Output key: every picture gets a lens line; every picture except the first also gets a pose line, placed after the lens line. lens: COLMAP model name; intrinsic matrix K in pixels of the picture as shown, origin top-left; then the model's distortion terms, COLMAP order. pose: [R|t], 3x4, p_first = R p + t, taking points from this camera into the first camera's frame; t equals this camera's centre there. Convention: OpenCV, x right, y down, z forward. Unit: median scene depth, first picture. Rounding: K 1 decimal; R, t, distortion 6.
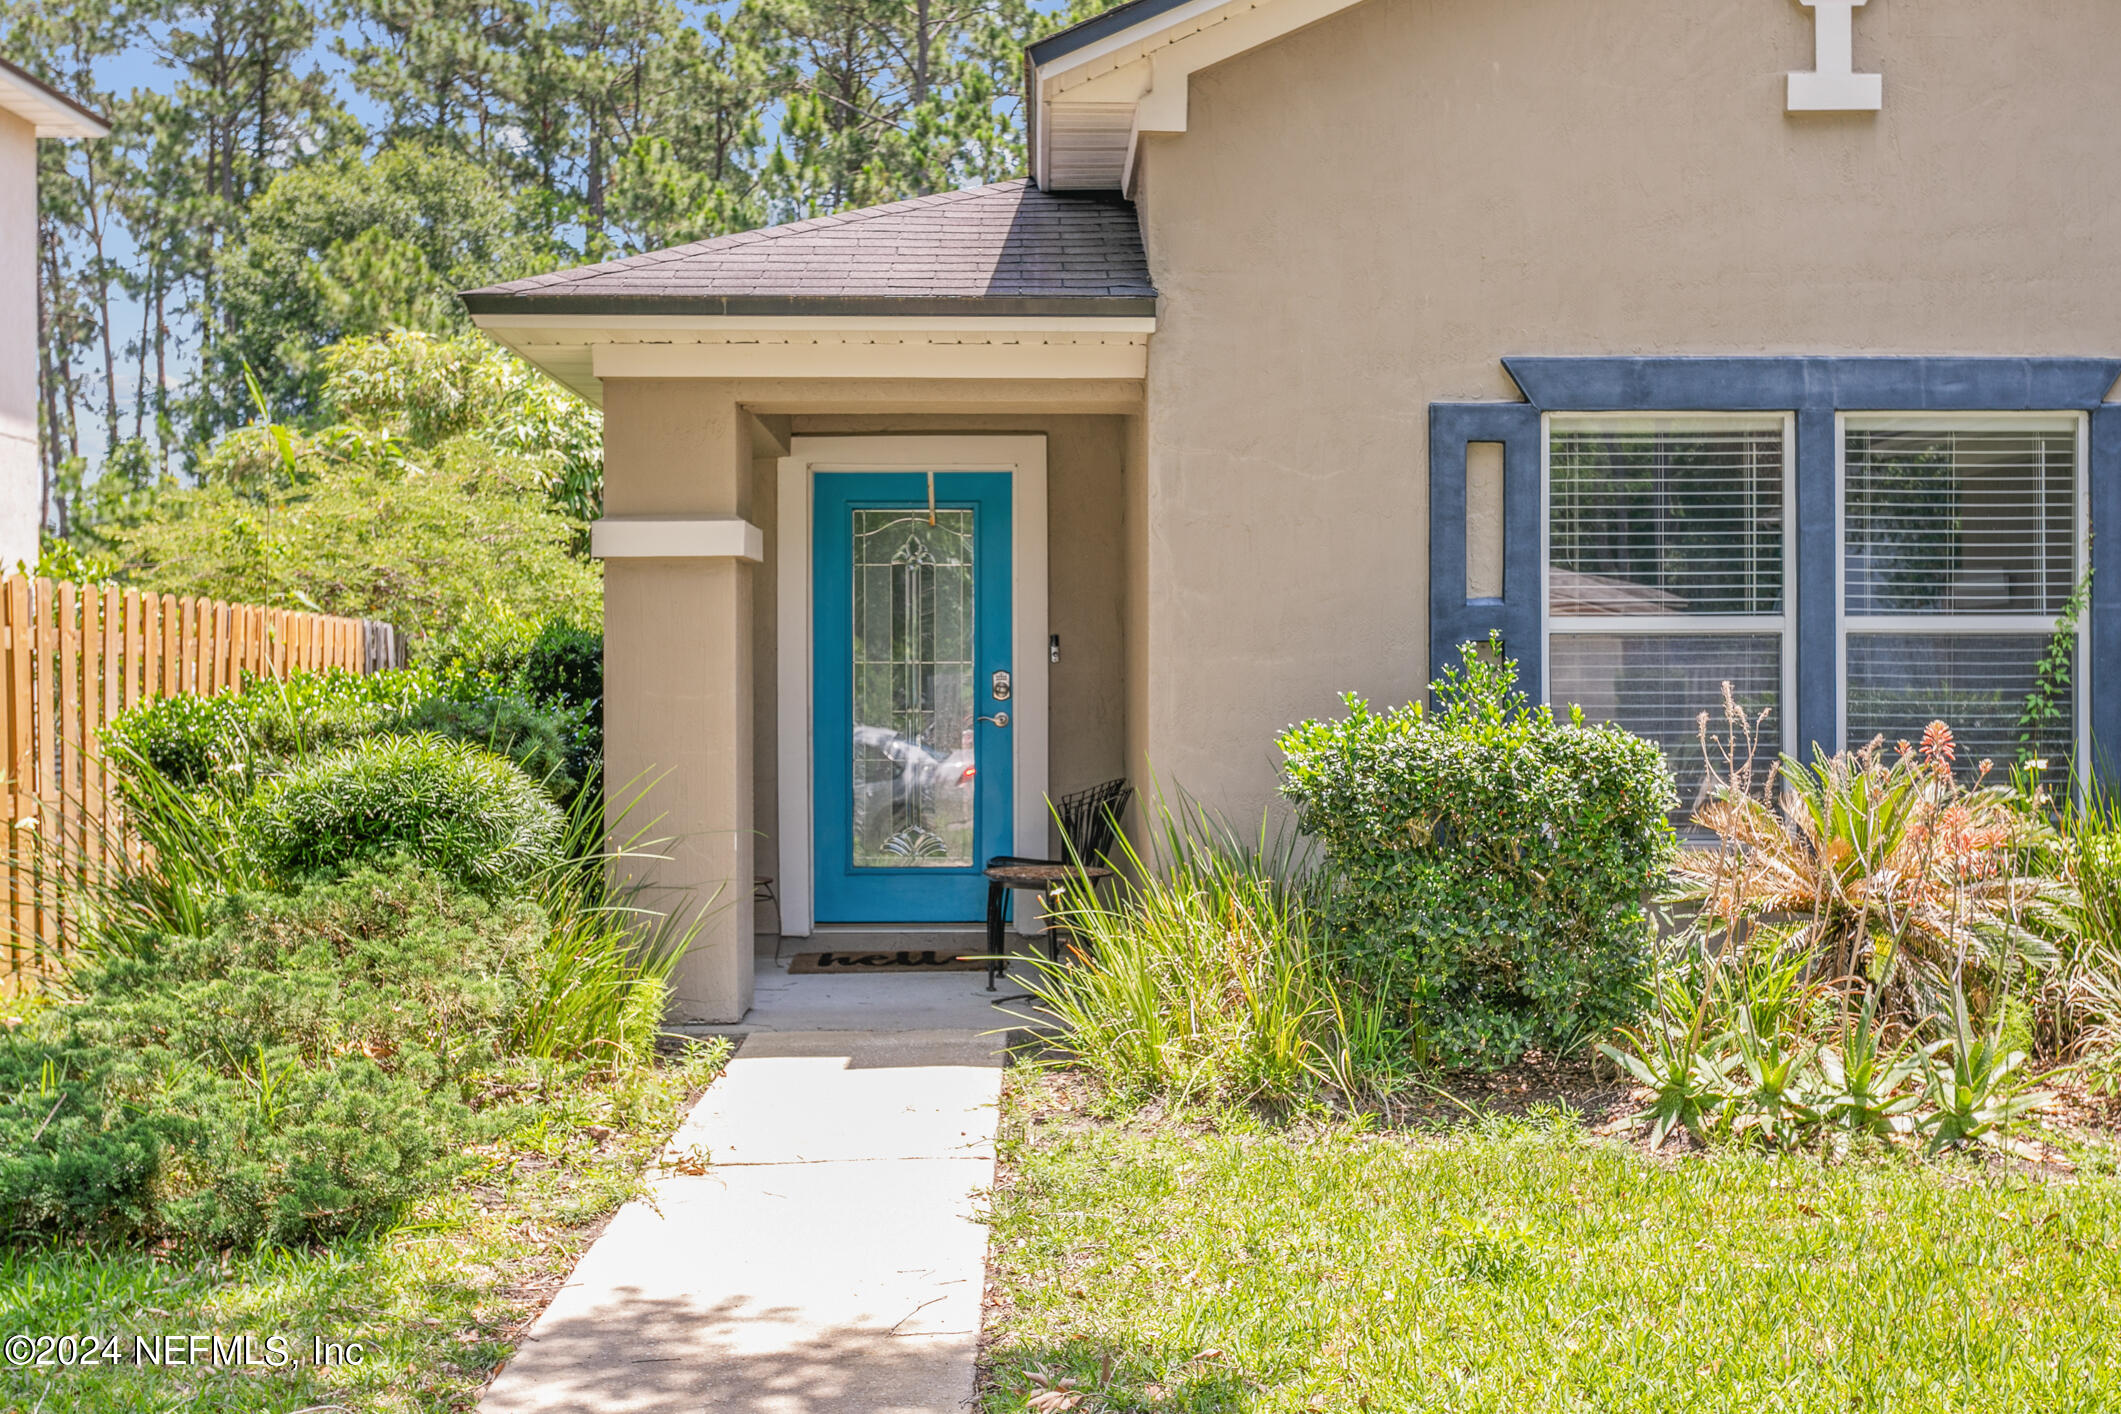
lens RADIAL K [[2485.3, 0, 1063.3], [0, 2485.3, 673.8], [0, 0, 1]] dist [0.001854, -0.001326]
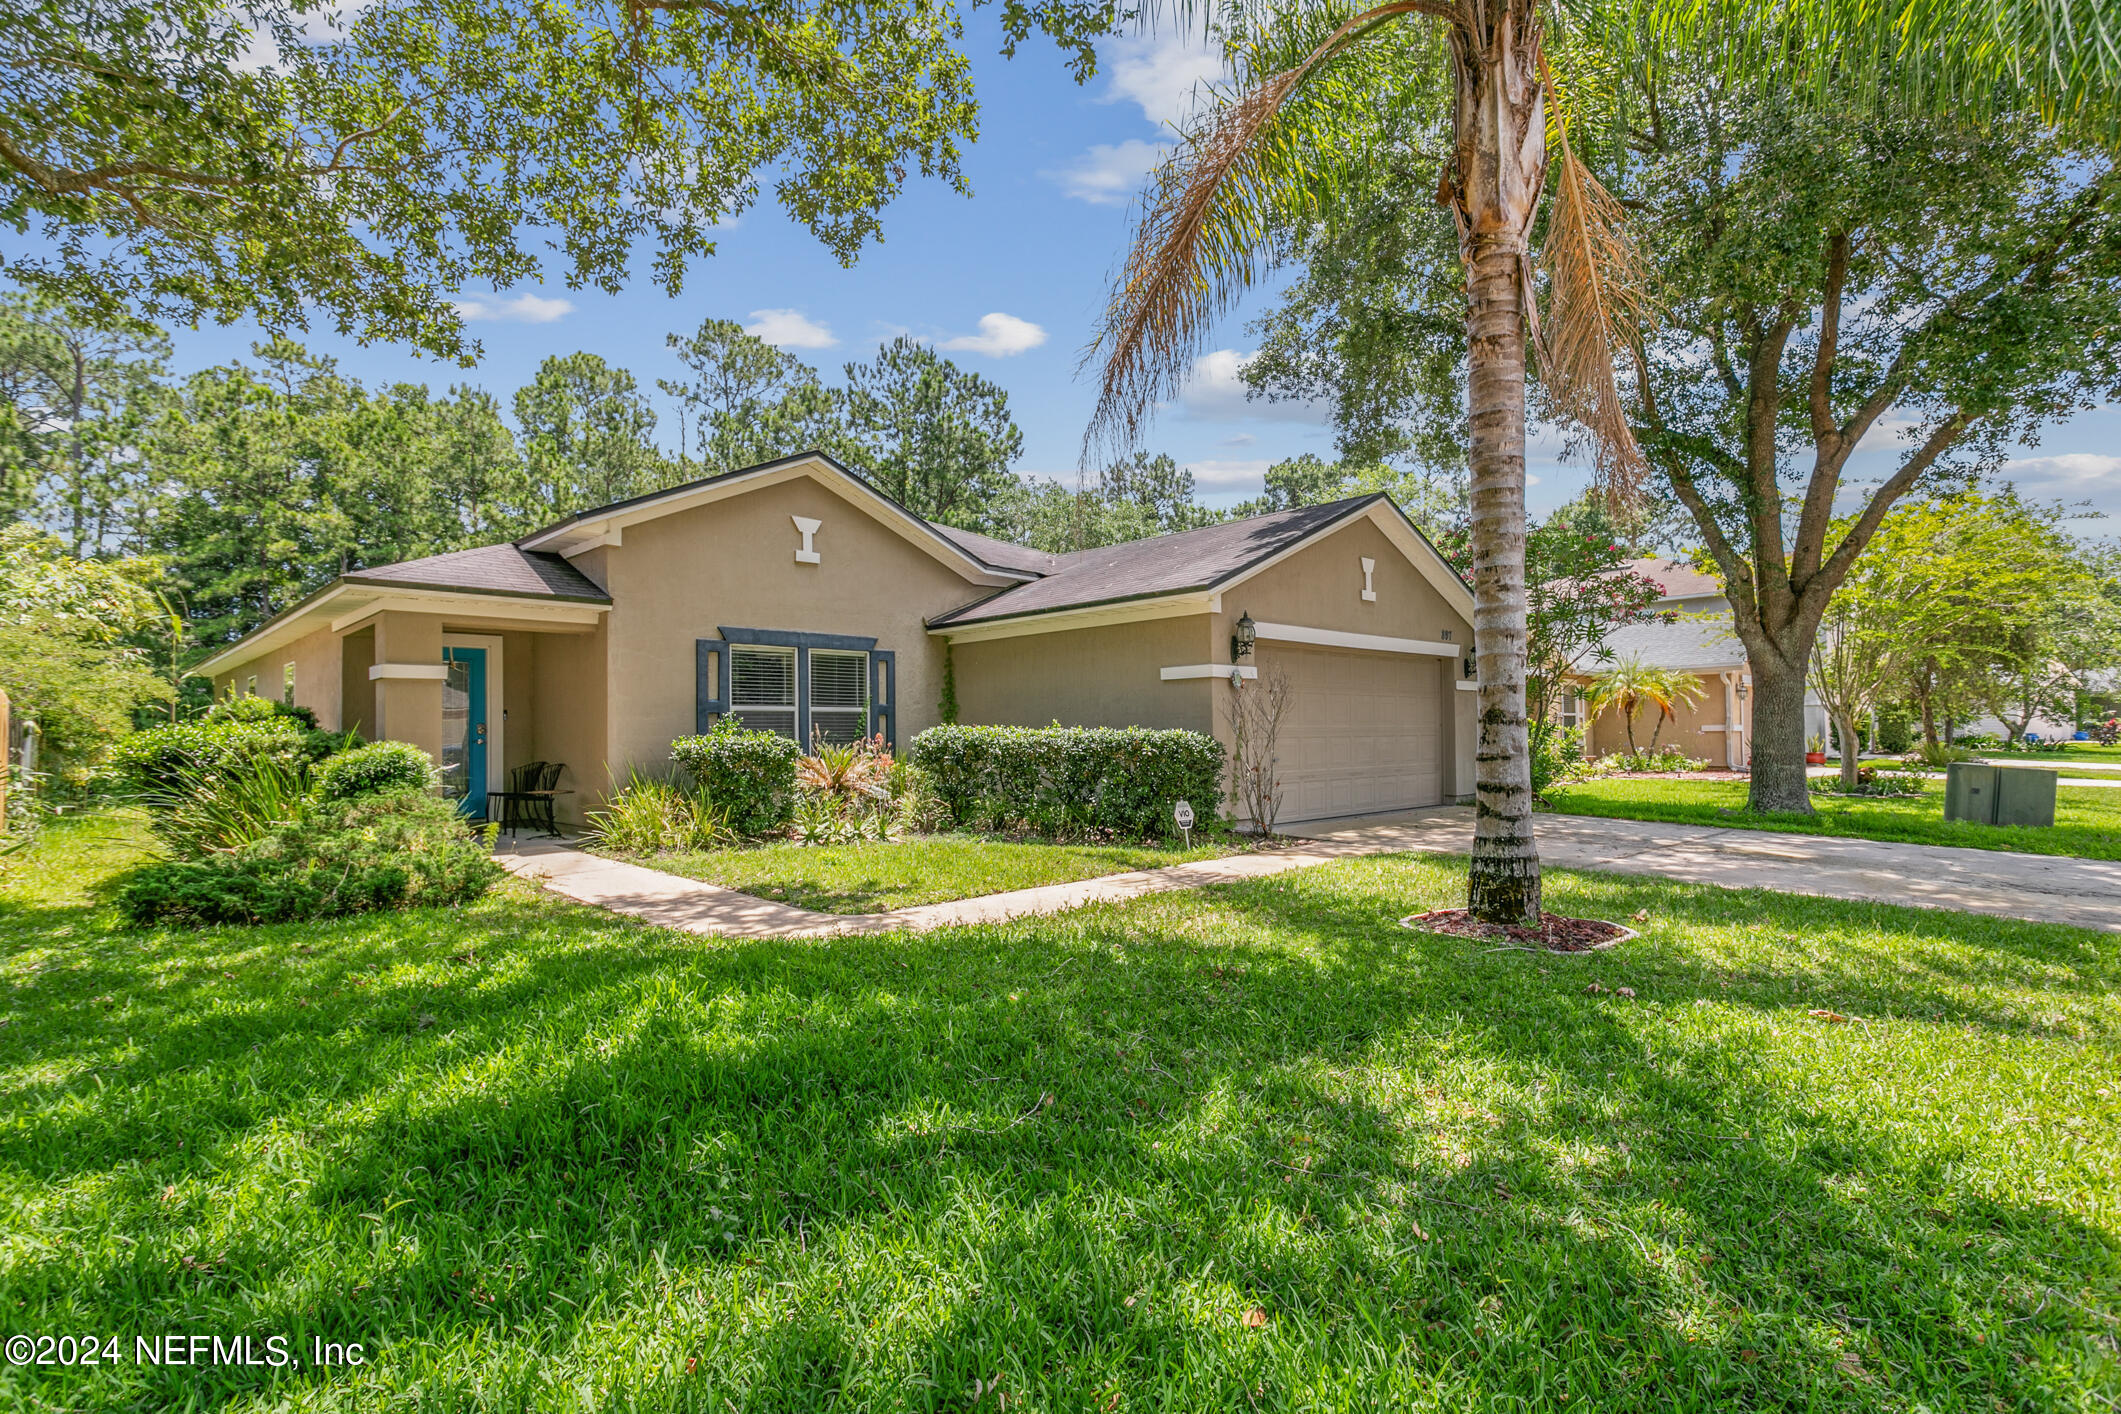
lens RADIAL K [[1035.8, 0, 1057.1], [0, 1035.8, 730.0], [0, 0, 1]] dist [0.003781, -0.000140]
pose [[0.727611, -0.001470, 0.685988, -0.424565], [0.004217, 0.999988, -0.002330, 0.014298], [-0.685976, 0.004588, 0.727609, -0.293352]]
